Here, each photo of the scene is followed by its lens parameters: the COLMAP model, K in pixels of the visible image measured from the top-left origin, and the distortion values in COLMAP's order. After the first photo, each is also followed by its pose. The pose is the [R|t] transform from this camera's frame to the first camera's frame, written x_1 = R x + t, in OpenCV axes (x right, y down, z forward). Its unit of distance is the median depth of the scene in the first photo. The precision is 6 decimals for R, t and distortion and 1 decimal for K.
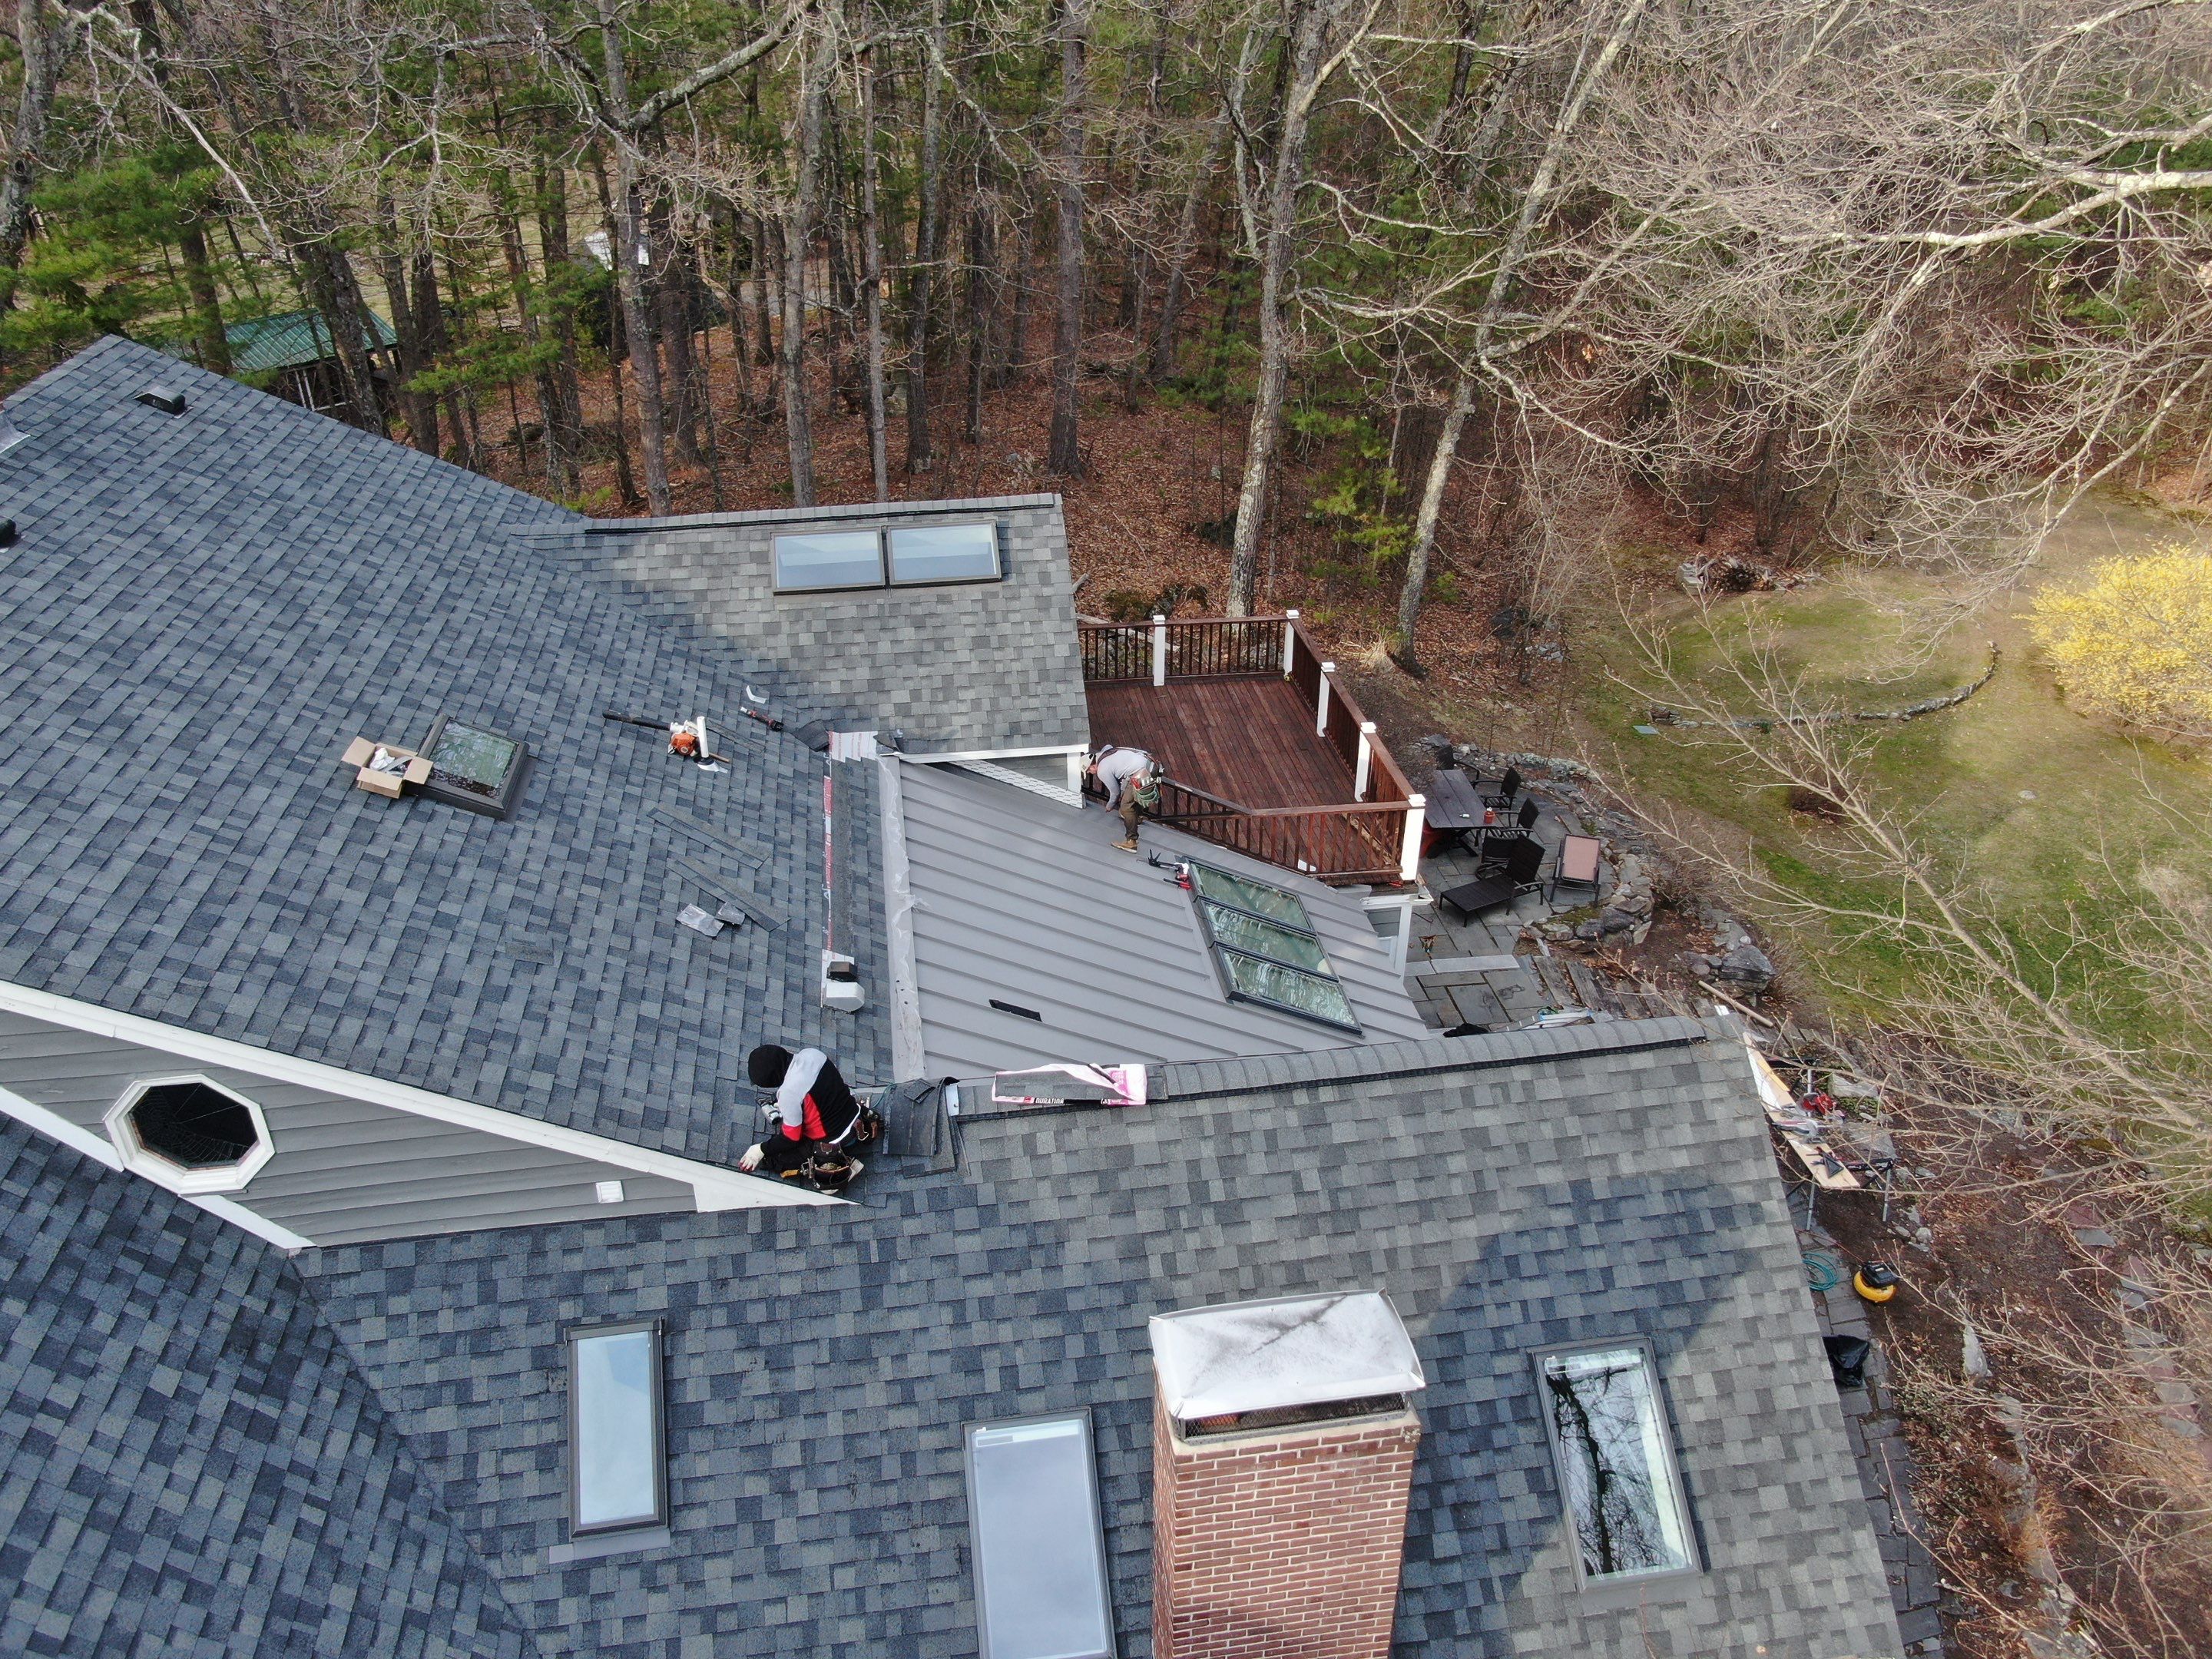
lens RADIAL K [[1602.1, 0, 1104.7], [0, 1602.1, 830.9], [0, 0, 1]] dist [-0.016633, 0.006046]
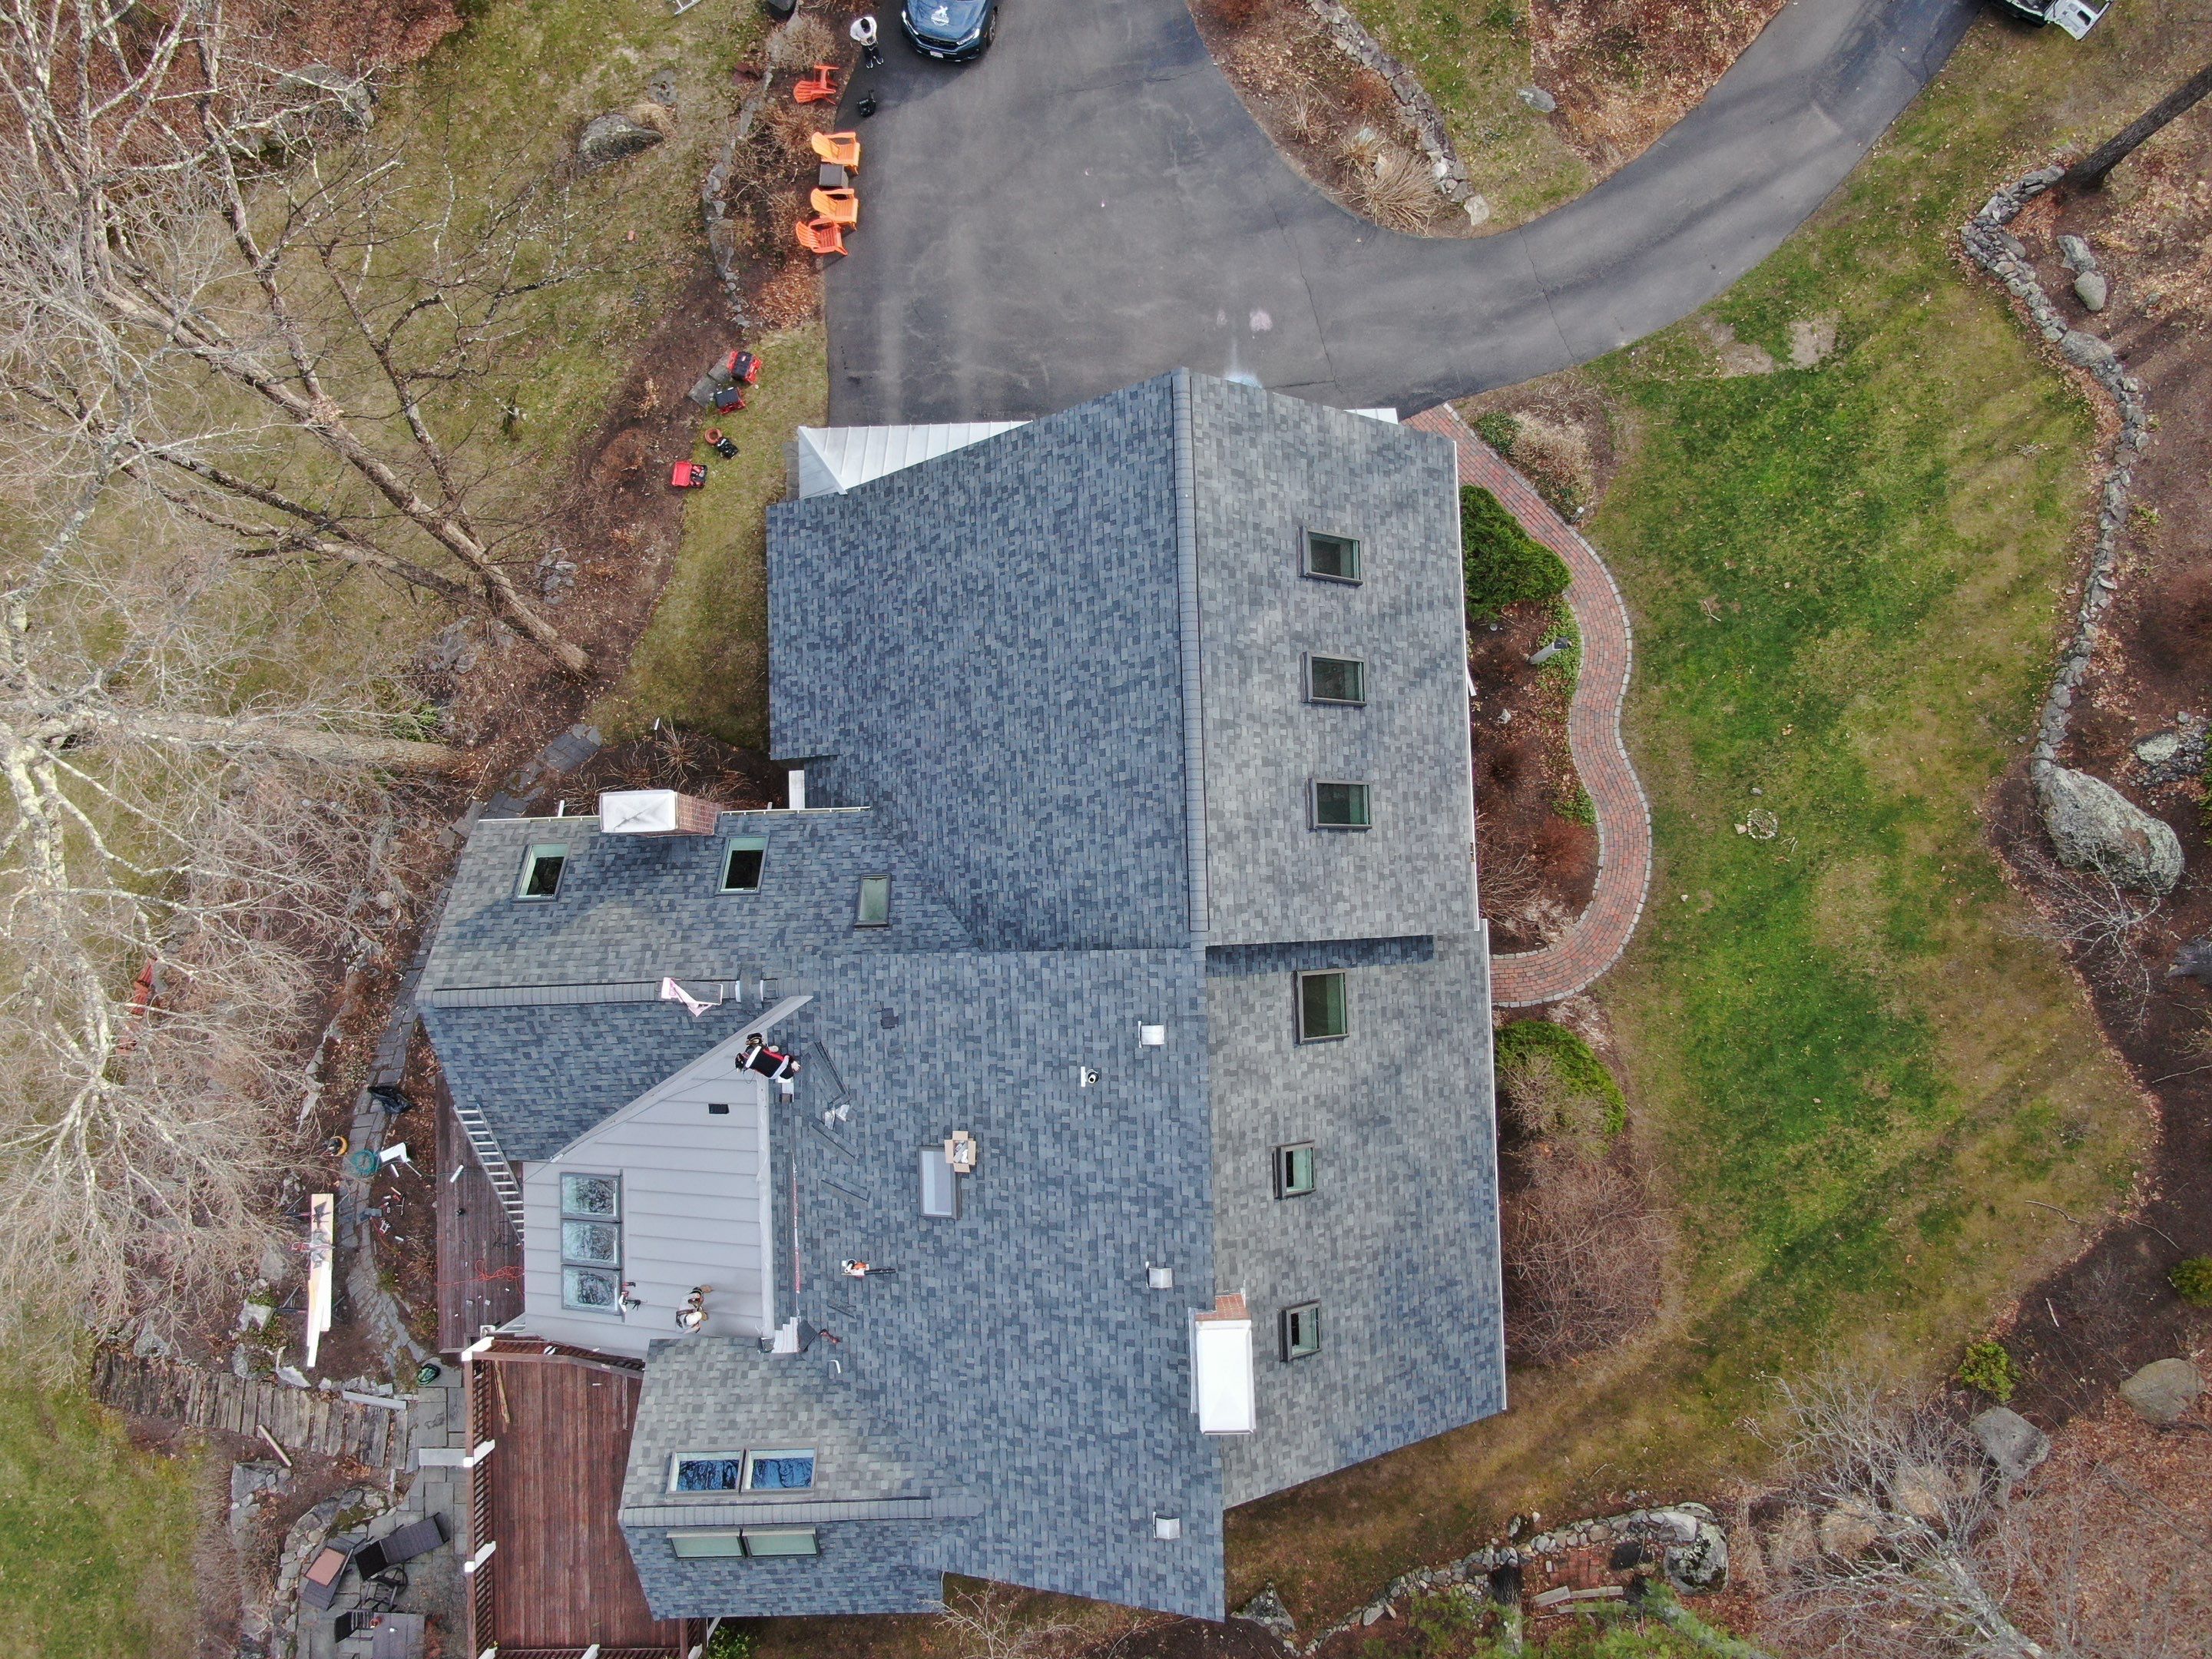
lens RADIAL K [[1587.7, 0, 1099.2], [0, 1587.7, 842.4], [0, 0, 1]] dist [-0.015159, 0.006360]
pose [[-0.993354, -0.112395, 0.024820, -0.754033], [0.072757, -0.446039, 0.892051, -2.084665], [-0.089191, 0.887928, 0.451252, -0.436238]]
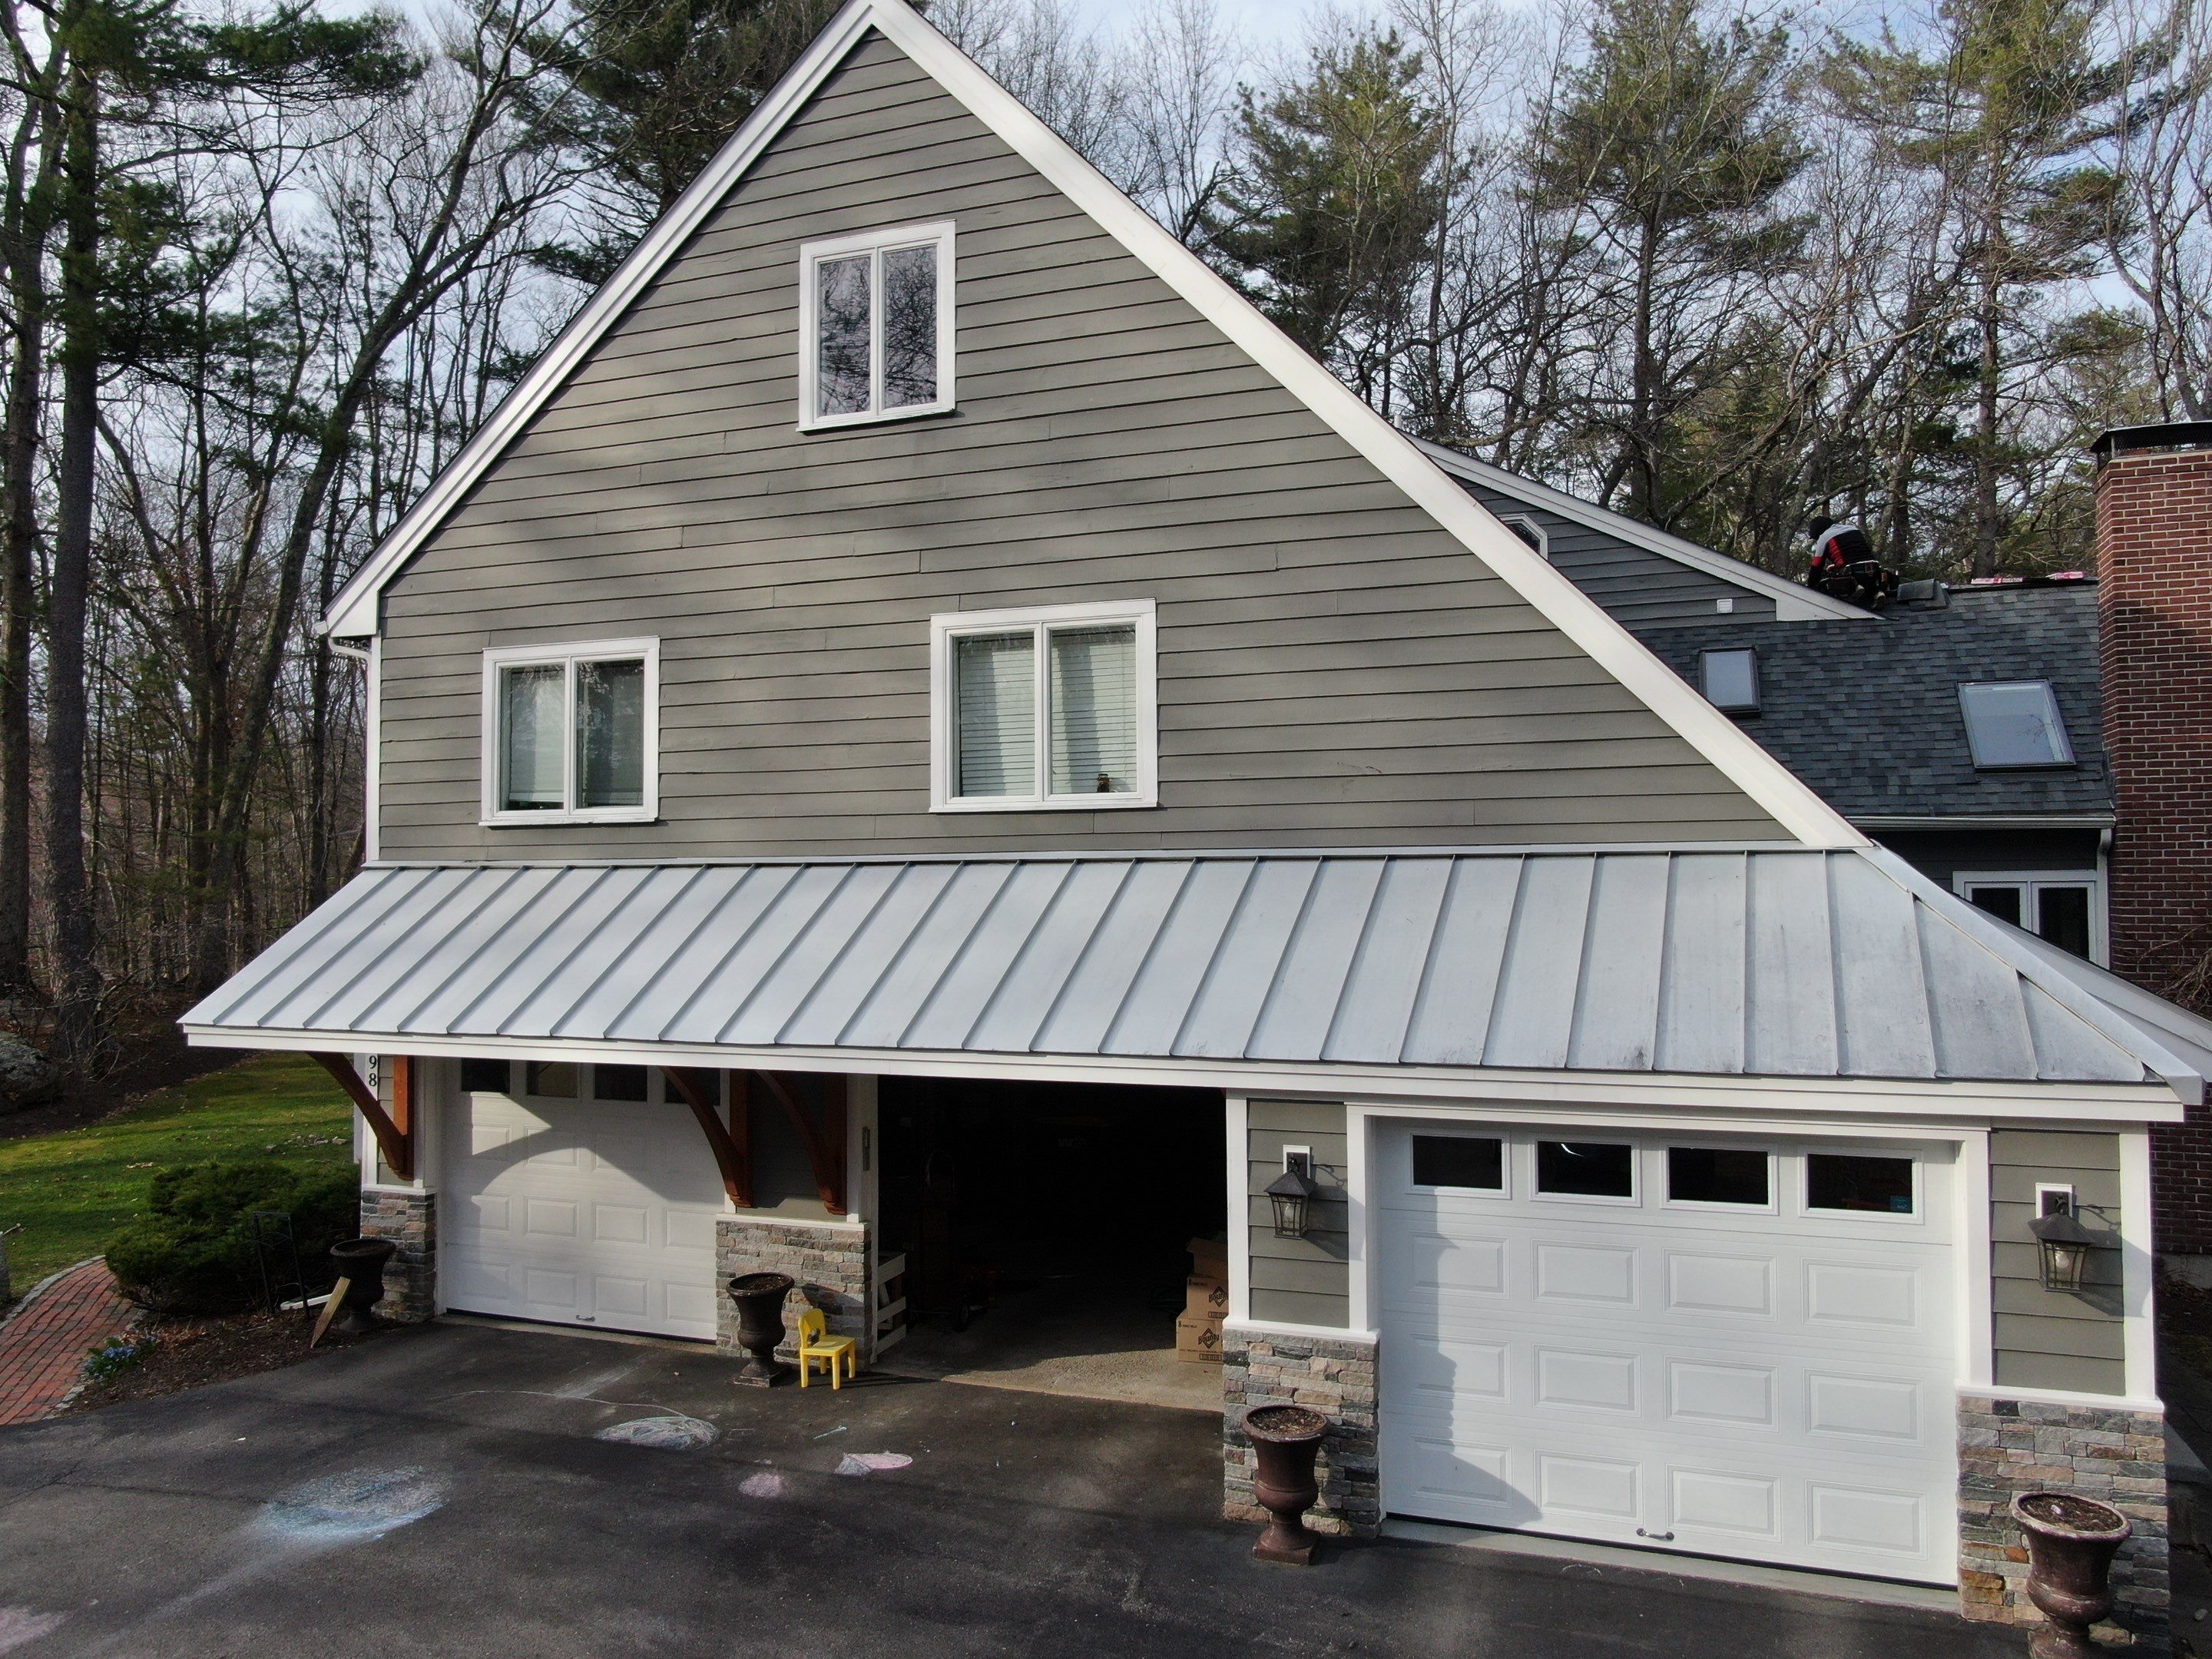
lens RADIAL K [[1602.1, 0, 1104.7], [0, 1602.1, 830.9], [0, 0, 1]] dist [-0.016633, 0.006046]
pose [[0.873910, -0.015032, -0.485856, -0.059967], [-0.241378, 0.854160, -0.460594, 1.401890], [0.421922, 0.519793, 0.742831, -0.444825]]
